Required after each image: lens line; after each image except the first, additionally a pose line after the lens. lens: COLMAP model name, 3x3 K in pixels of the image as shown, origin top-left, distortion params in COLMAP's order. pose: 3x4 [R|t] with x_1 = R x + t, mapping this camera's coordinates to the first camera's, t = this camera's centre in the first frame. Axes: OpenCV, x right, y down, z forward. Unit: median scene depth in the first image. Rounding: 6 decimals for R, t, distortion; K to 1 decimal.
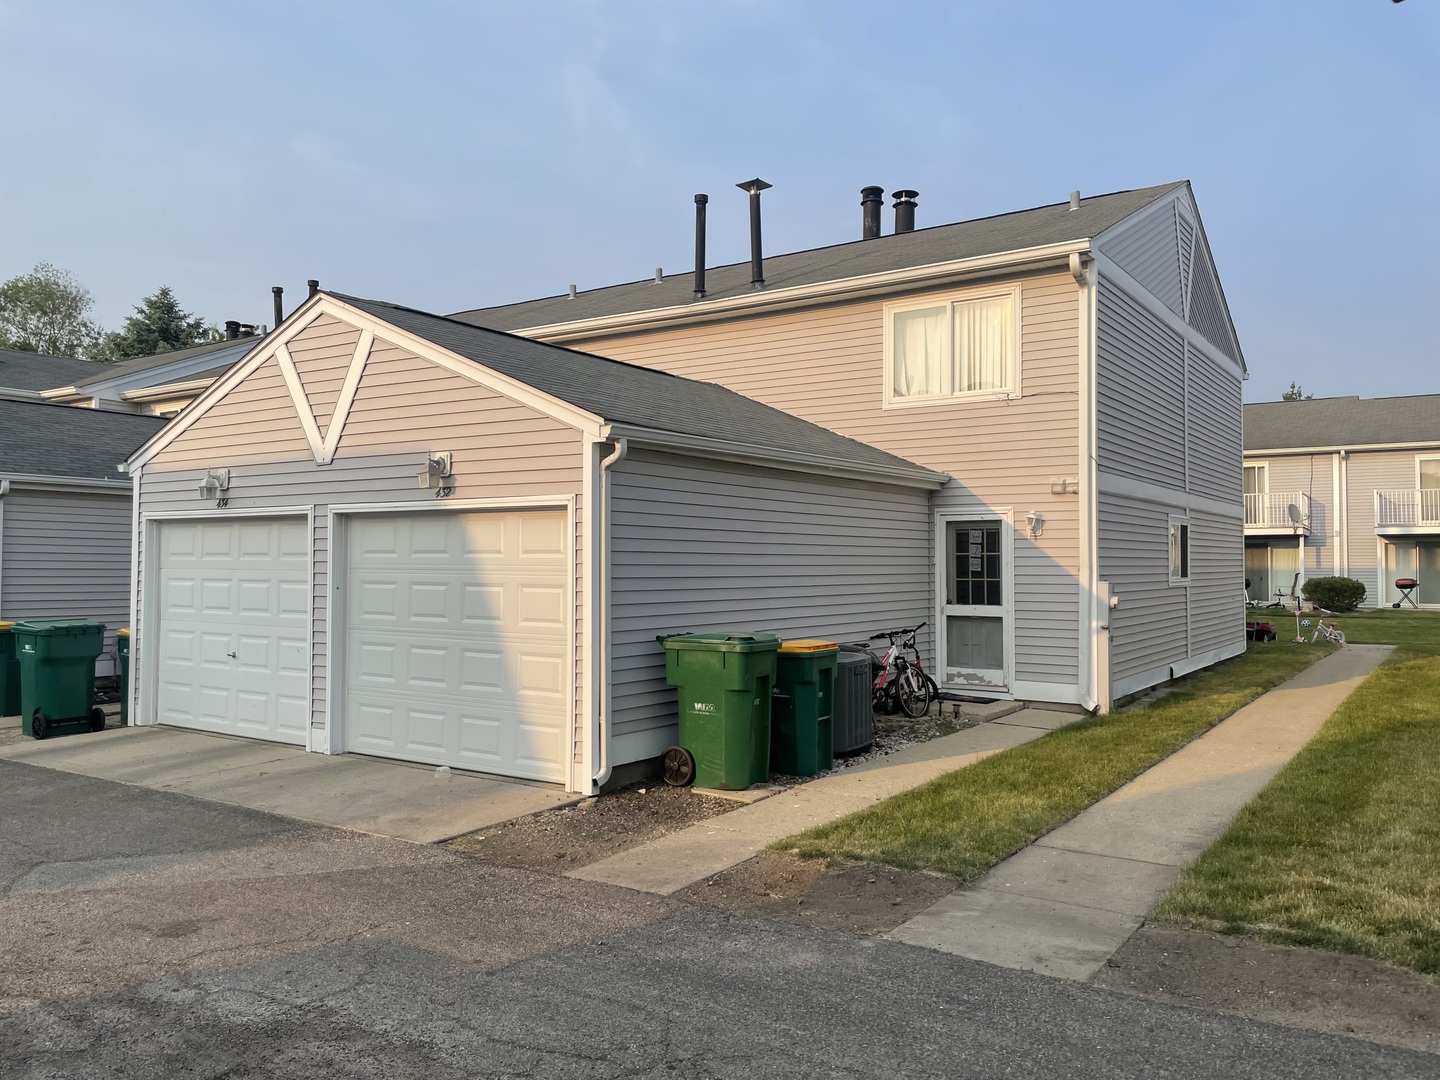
lens RADIAL K [[1100.5, 0, 720.0], [0, 1100.5, 540.0], [0, 0, 1]] dist [0.093871, -0.133398]
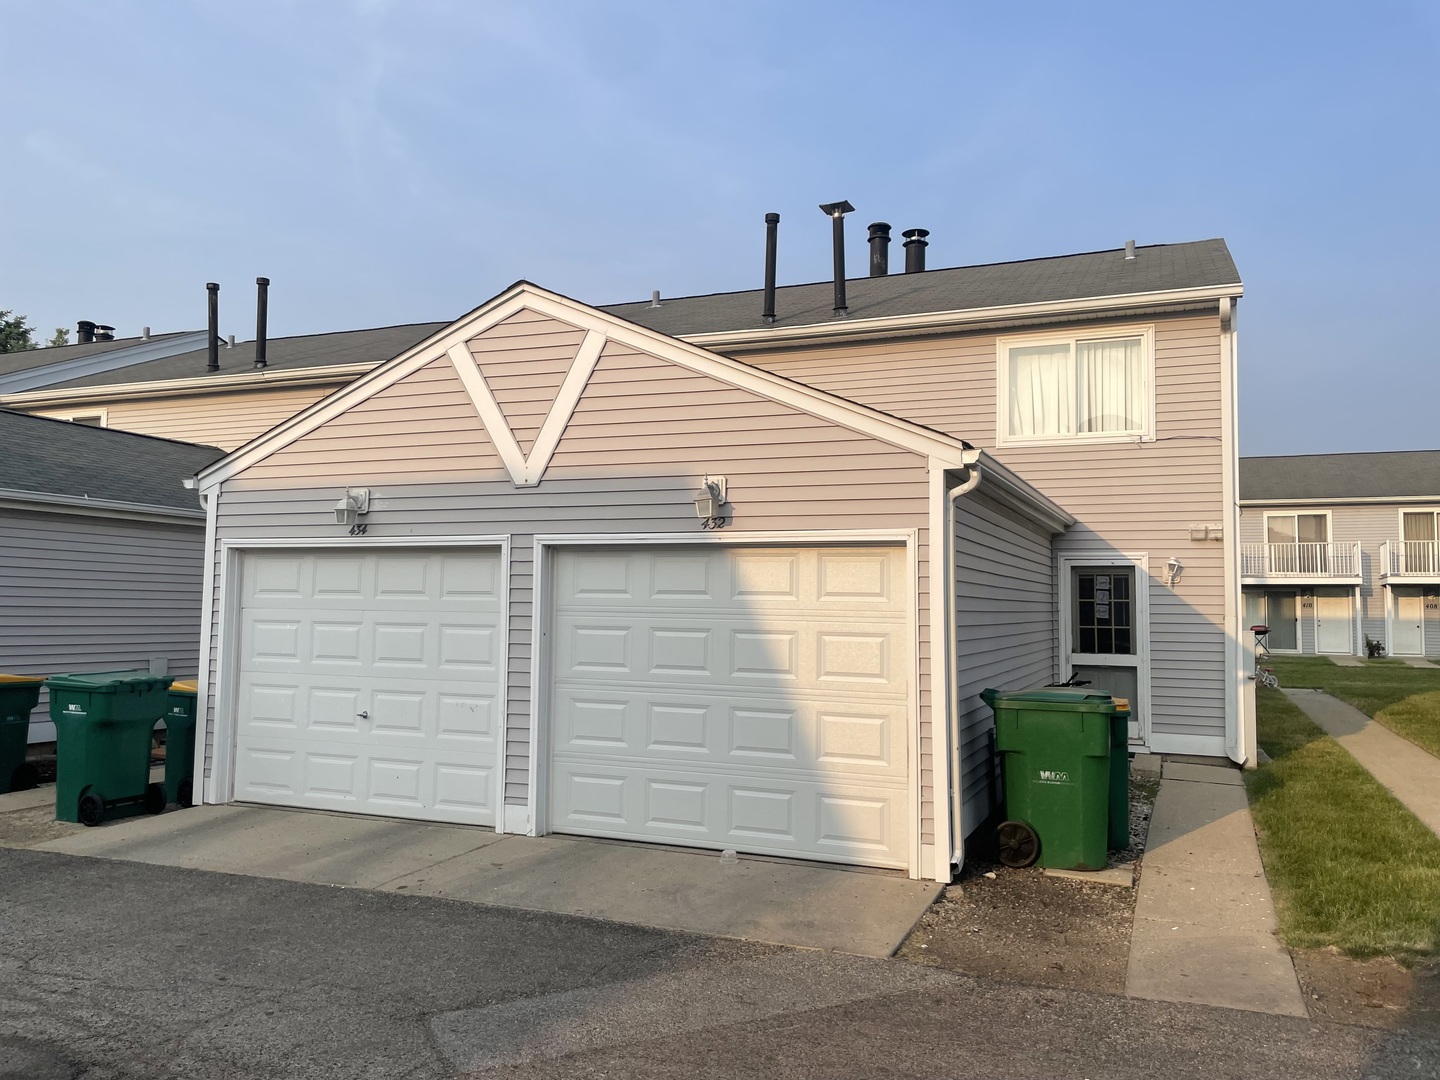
lens RADIAL K [[1100.5, 0, 720.0], [0, 1100.5, 540.0], [0, 0, 1]] dist [0.093871, -0.133398]
pose [[0.978978, 0.021828, 0.202795, -0.325683], [-0.014354, 0.999165, -0.038255, 0.001878], [-0.203461, 0.034540, 0.978474, 0.132483]]
